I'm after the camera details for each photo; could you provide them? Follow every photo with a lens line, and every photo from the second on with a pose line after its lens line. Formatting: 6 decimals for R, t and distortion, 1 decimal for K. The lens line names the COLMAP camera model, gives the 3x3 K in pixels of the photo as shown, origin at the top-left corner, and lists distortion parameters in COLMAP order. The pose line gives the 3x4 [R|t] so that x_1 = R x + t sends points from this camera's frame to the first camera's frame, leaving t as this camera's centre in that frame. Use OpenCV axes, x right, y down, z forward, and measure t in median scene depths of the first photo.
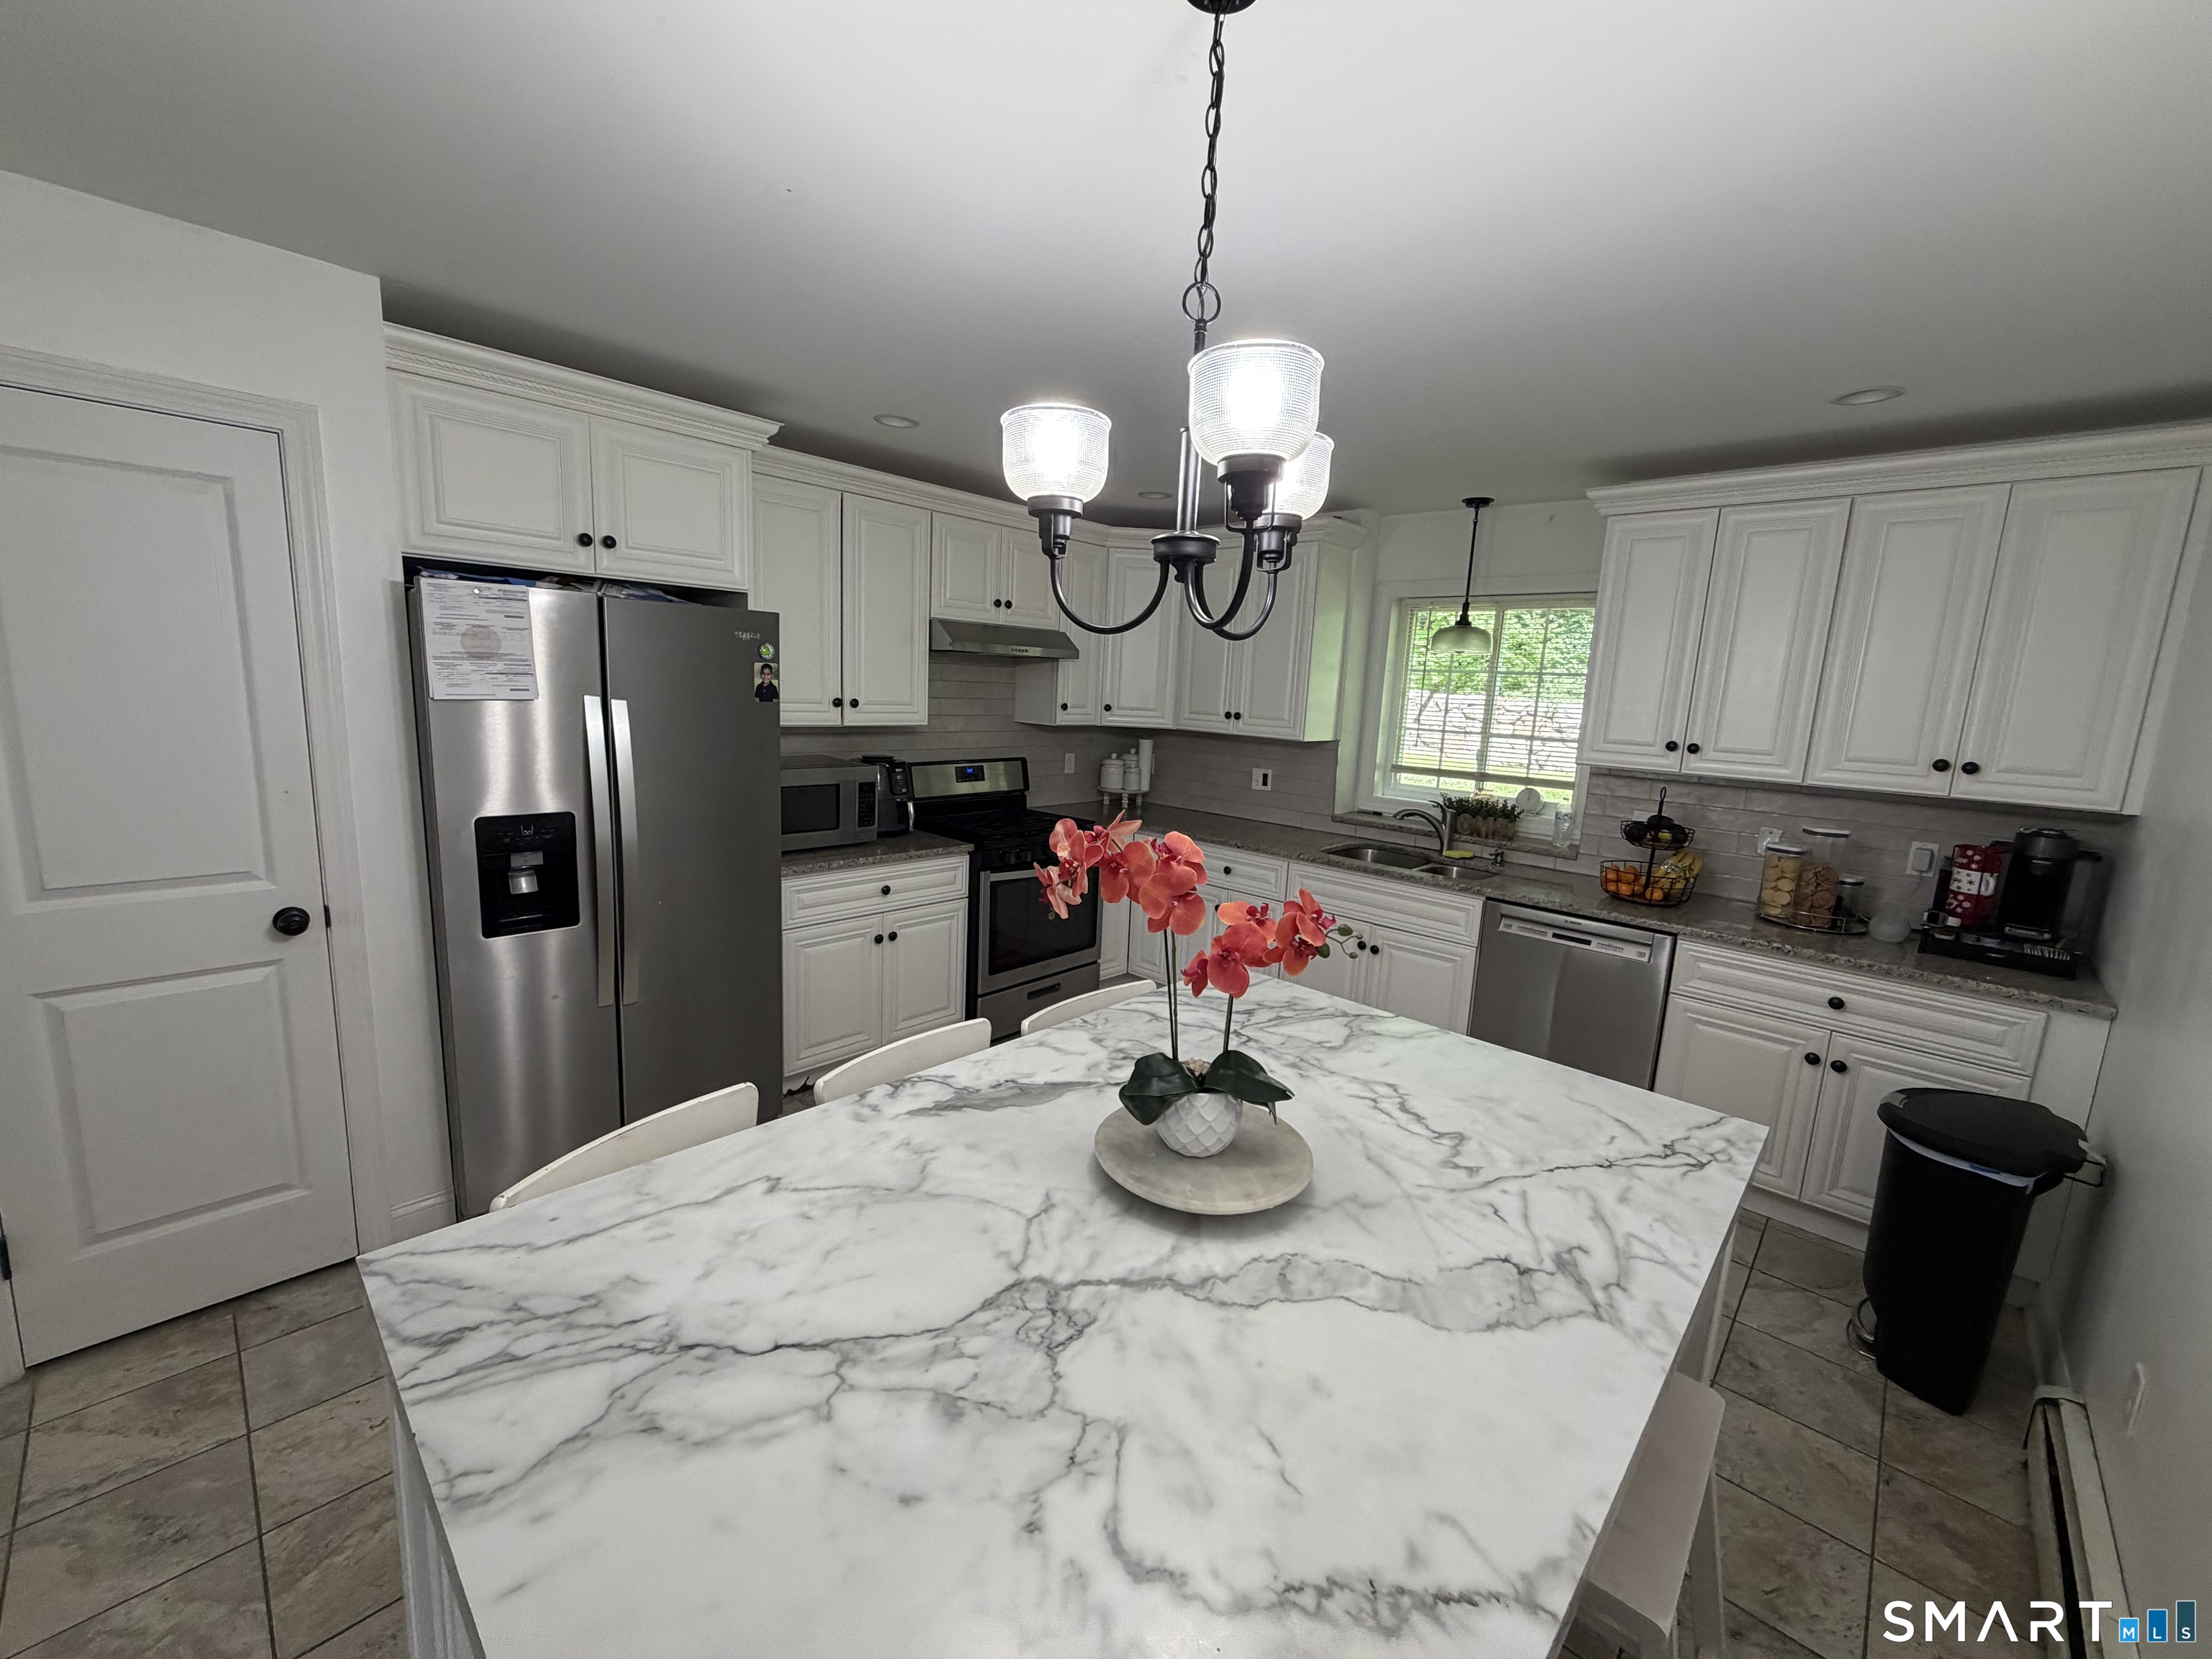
lens RADIAL K [[884.3, 0, 1106.0], [0, 884.3, 829.5], [0, 0, 1]] dist [0.000883, -0.000446]
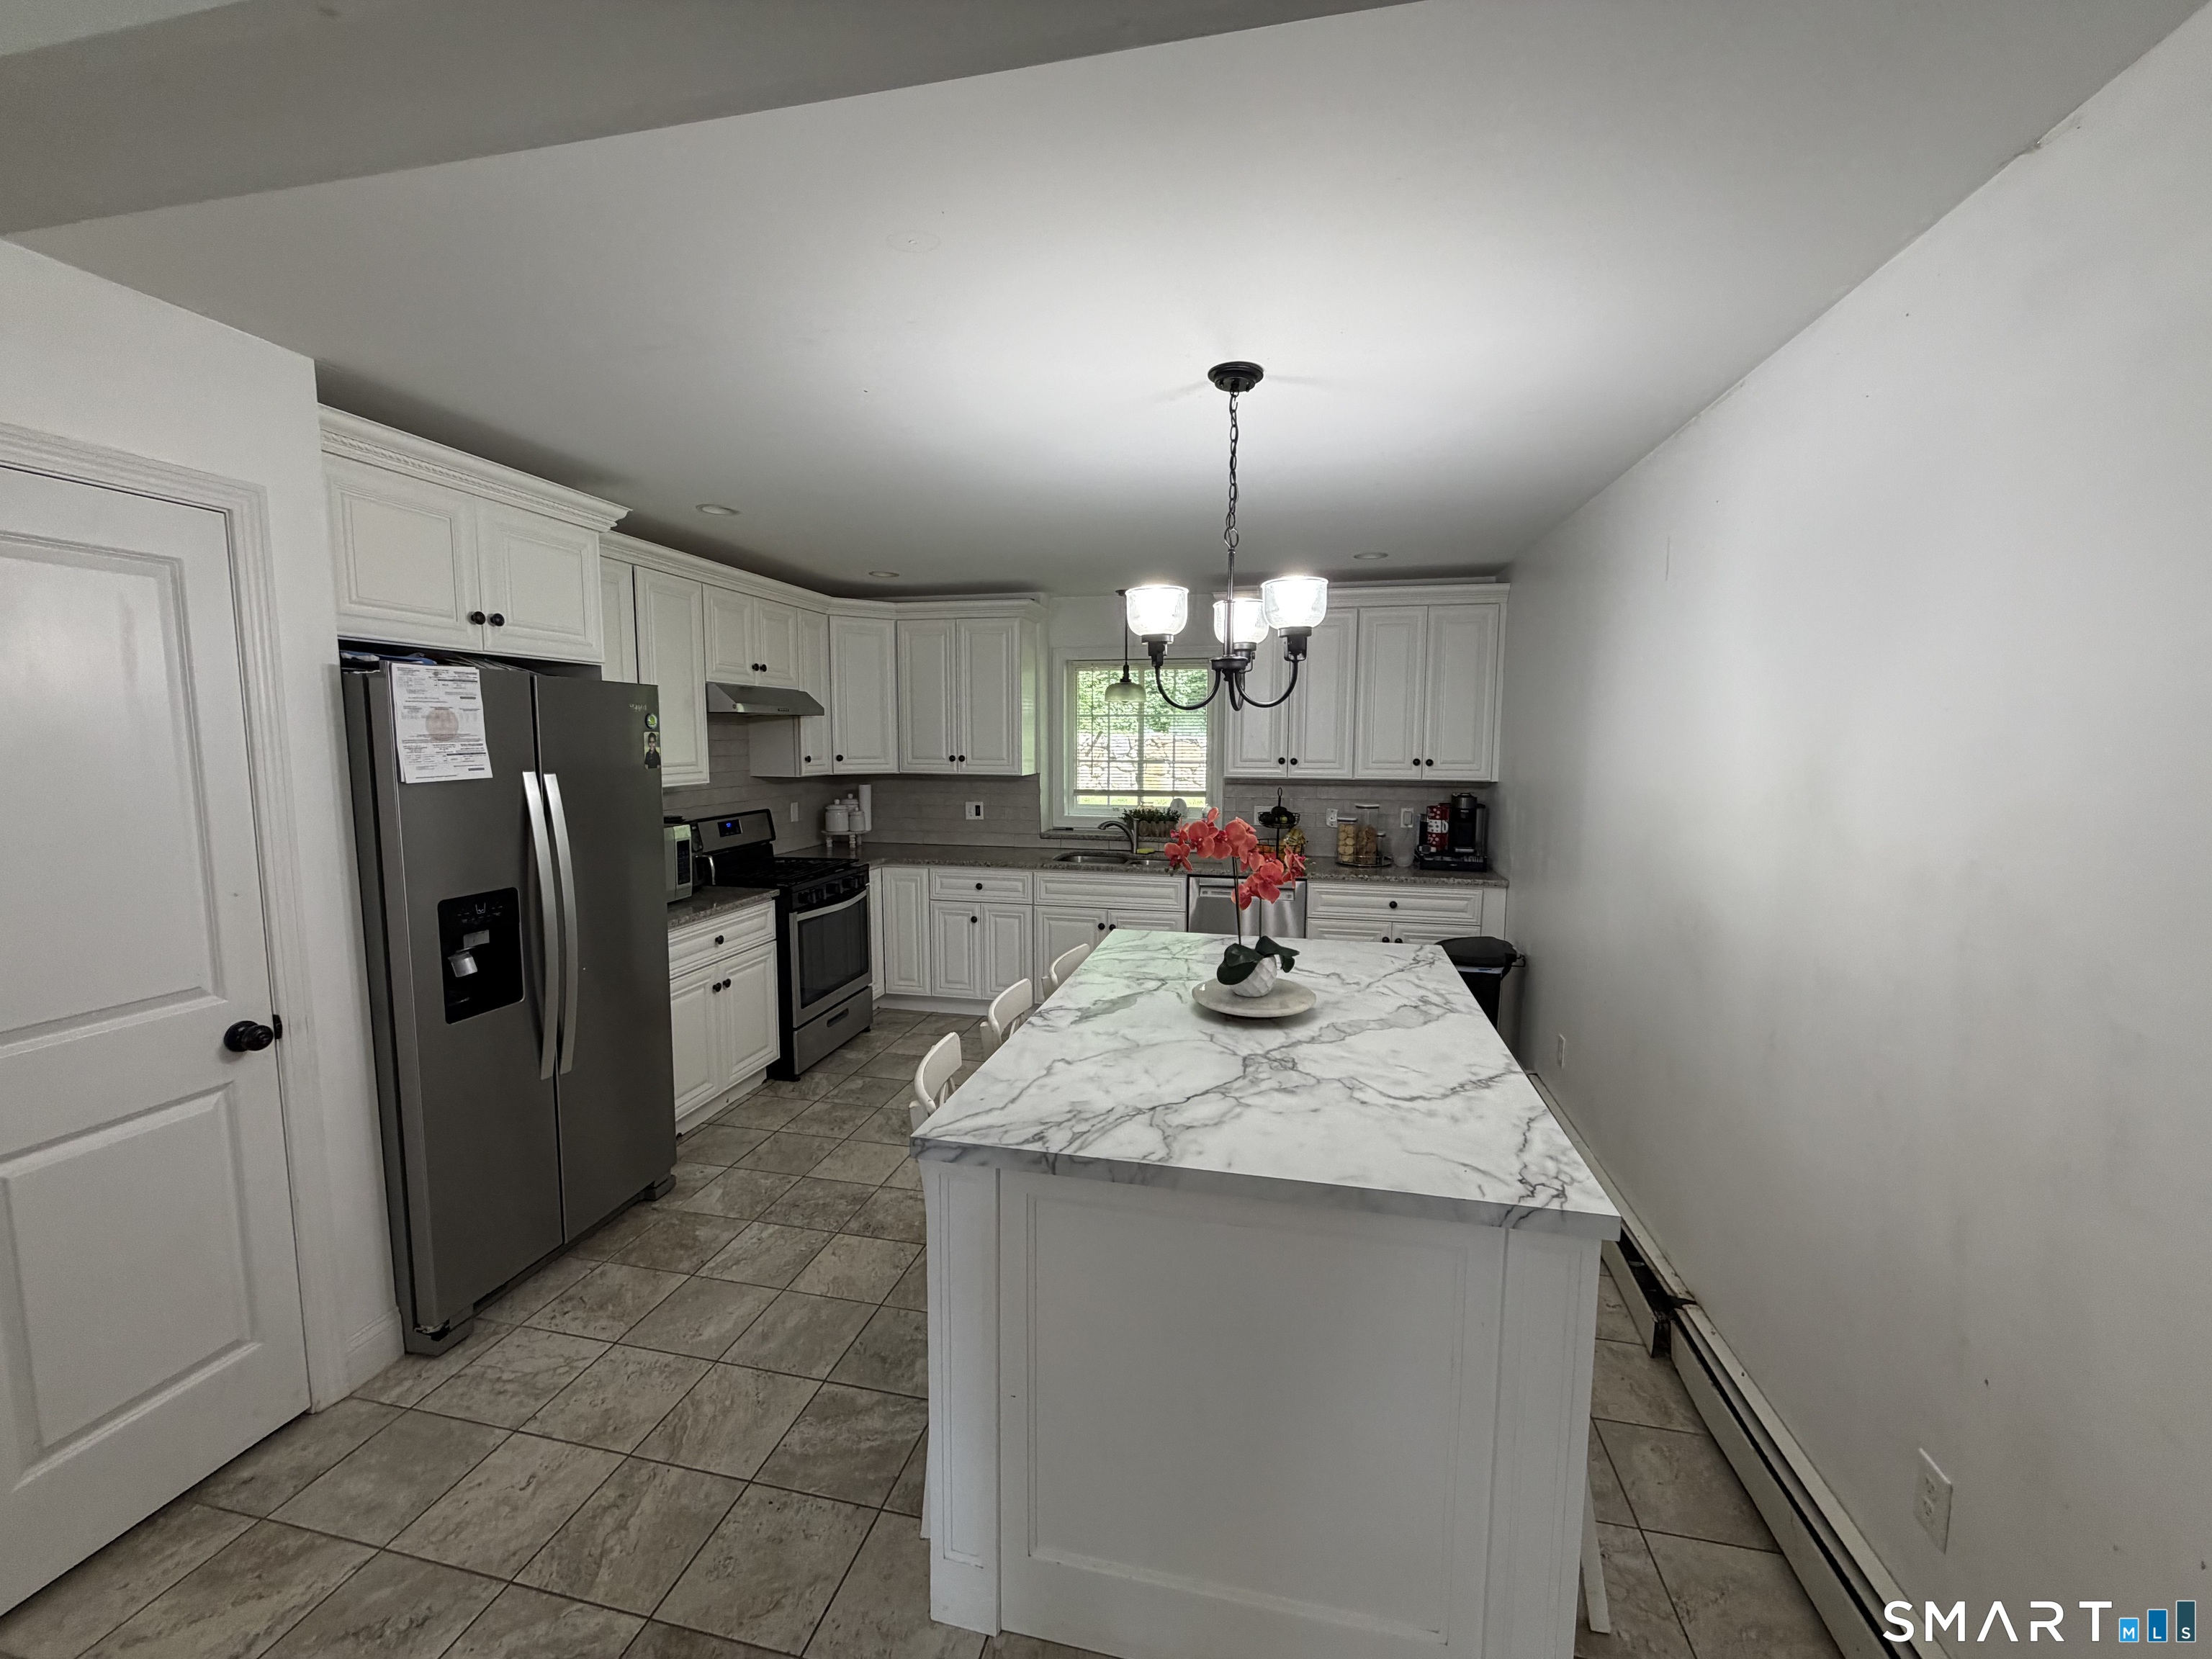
lens RADIAL K [[884.3, 0, 1106.0], [0, 884.3, 829.5], [0, 0, 1]] dist [0.000883, -0.000446]
pose [[0.856525, -0.097395, 0.506832, -0.523865], [0.120248, 0.992666, -0.012458, 0.008734], [-0.501902, 0.071616, 0.861955, -0.209223]]
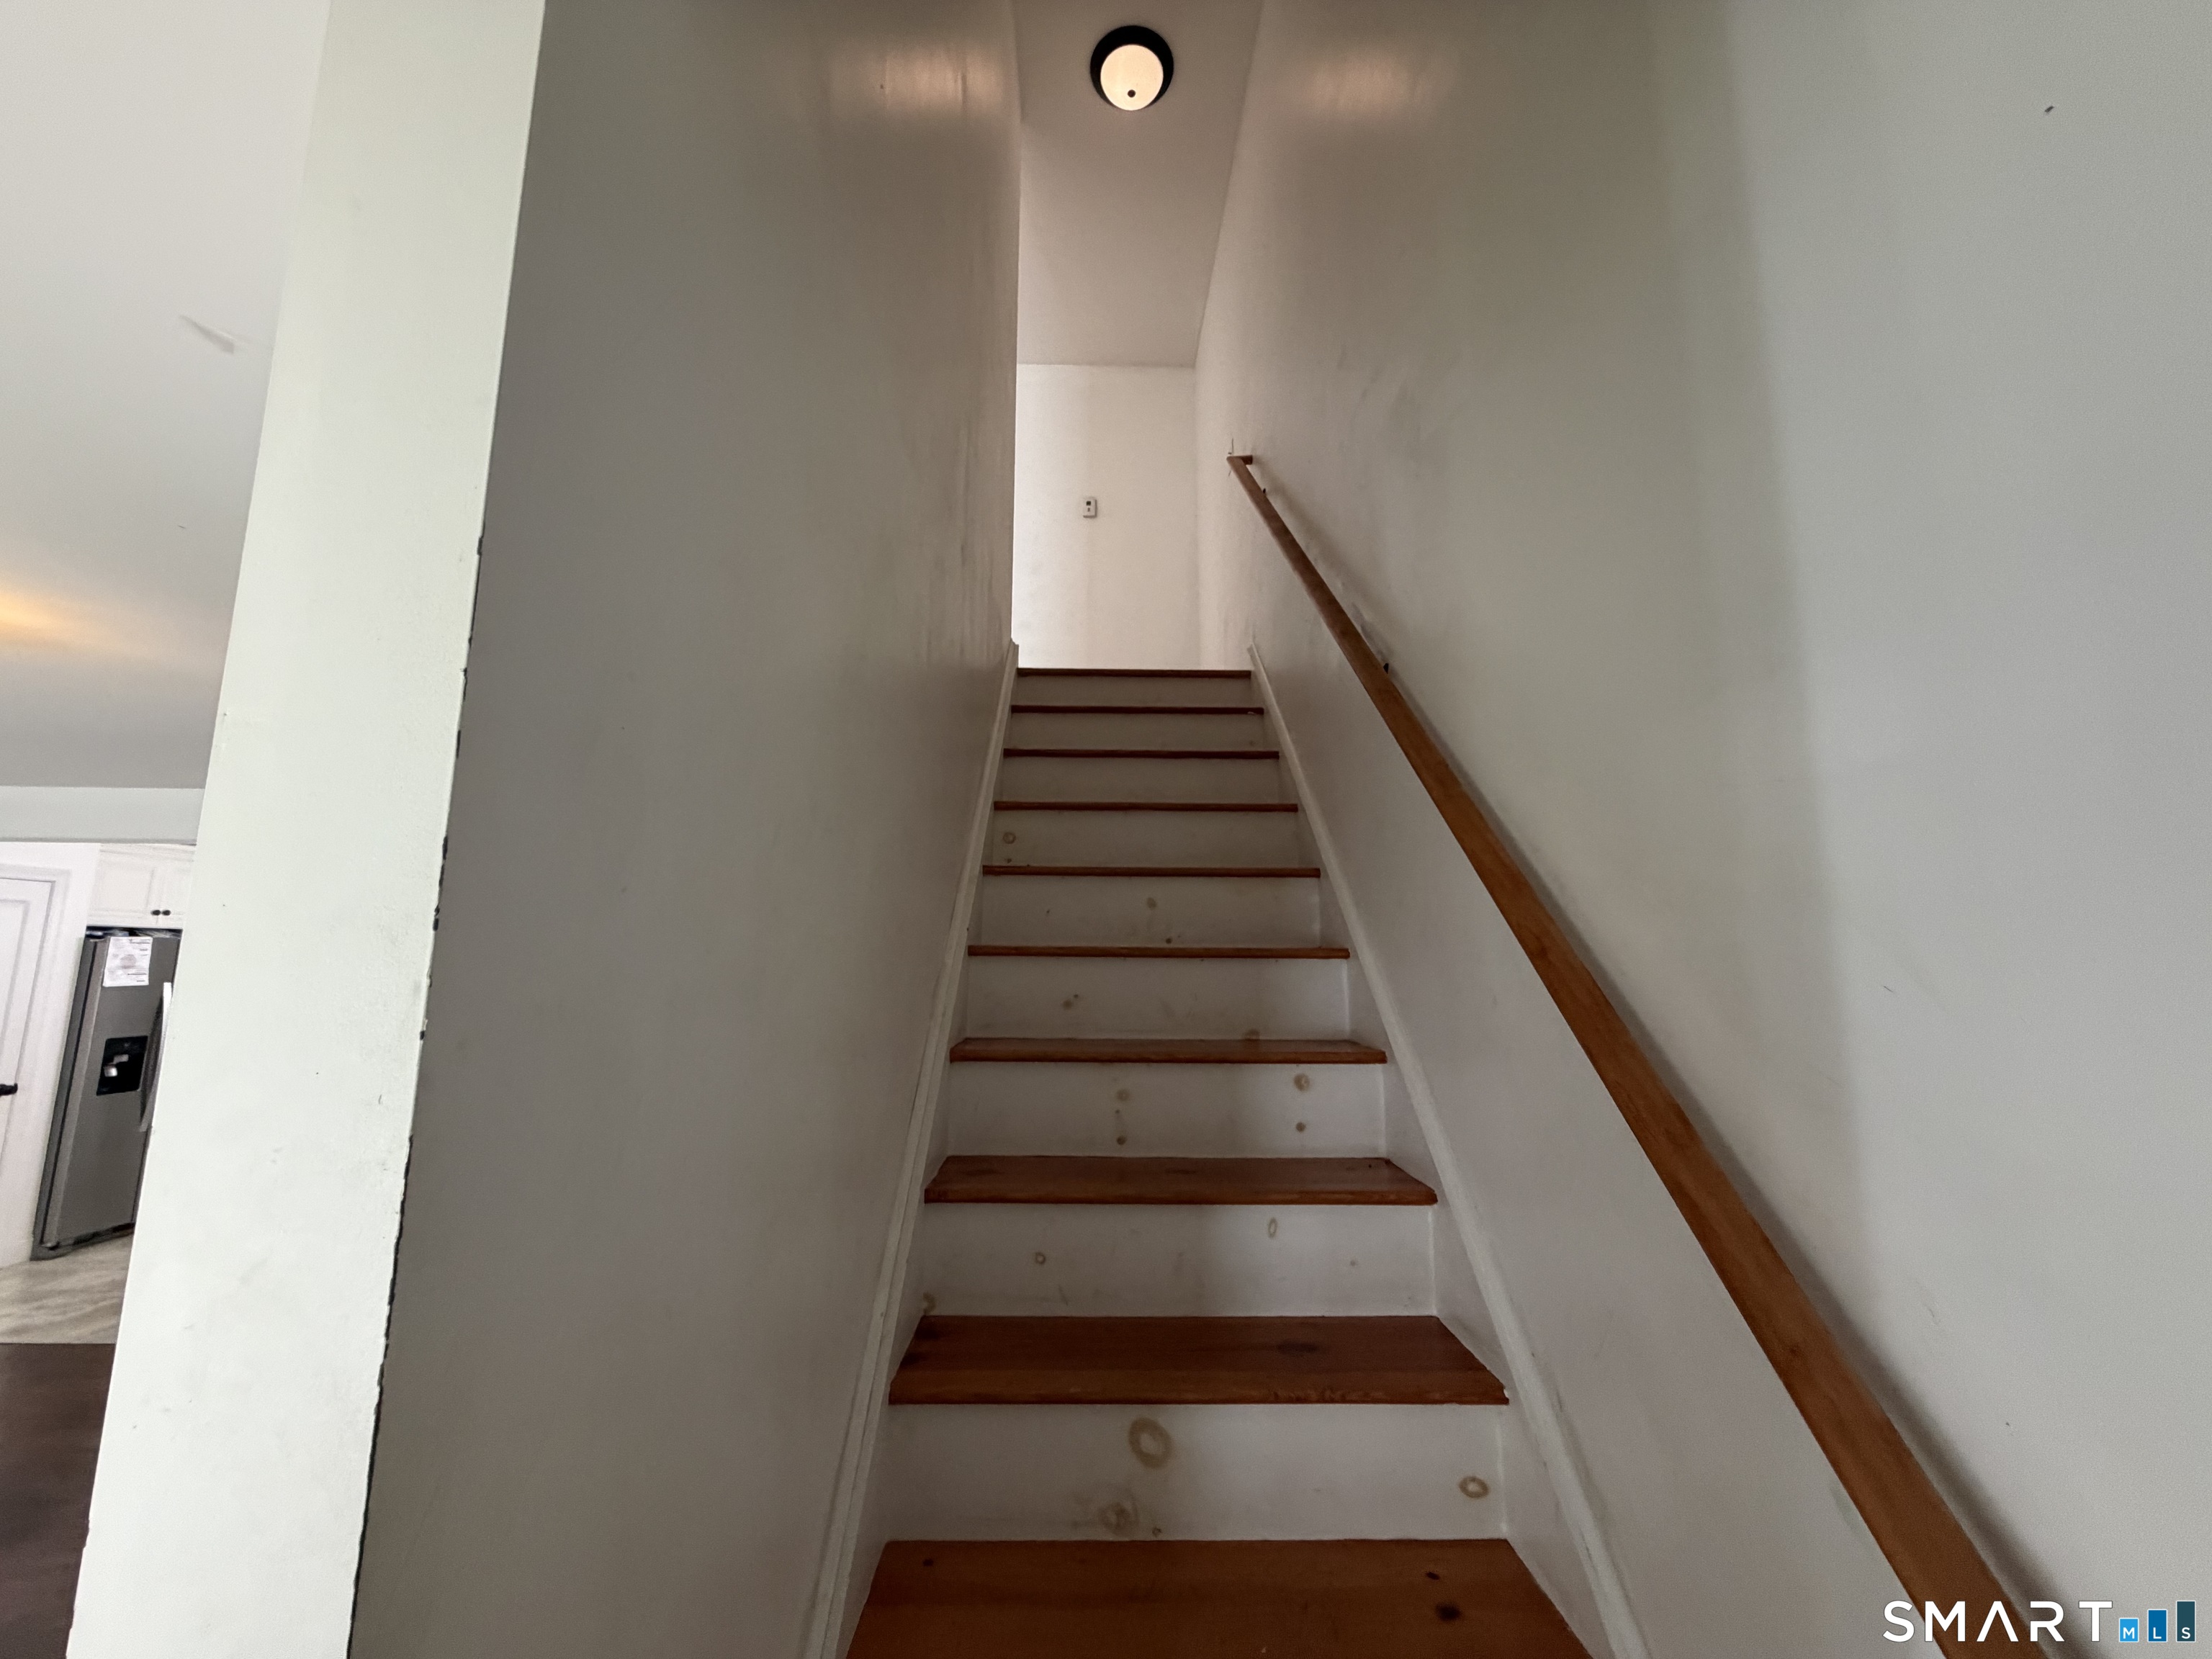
lens RADIAL K [[884.3, 0, 1106.0], [0, 884.3, 829.5], [0, 0, 1]] dist [0.000883, -0.000446]
pose [[0.714339, 0.062552, 0.696999, -0.459121], [0.142571, 0.962100, -0.232461, 0.334075], [-0.685123, 0.265427, 0.678347, -2.240024]]
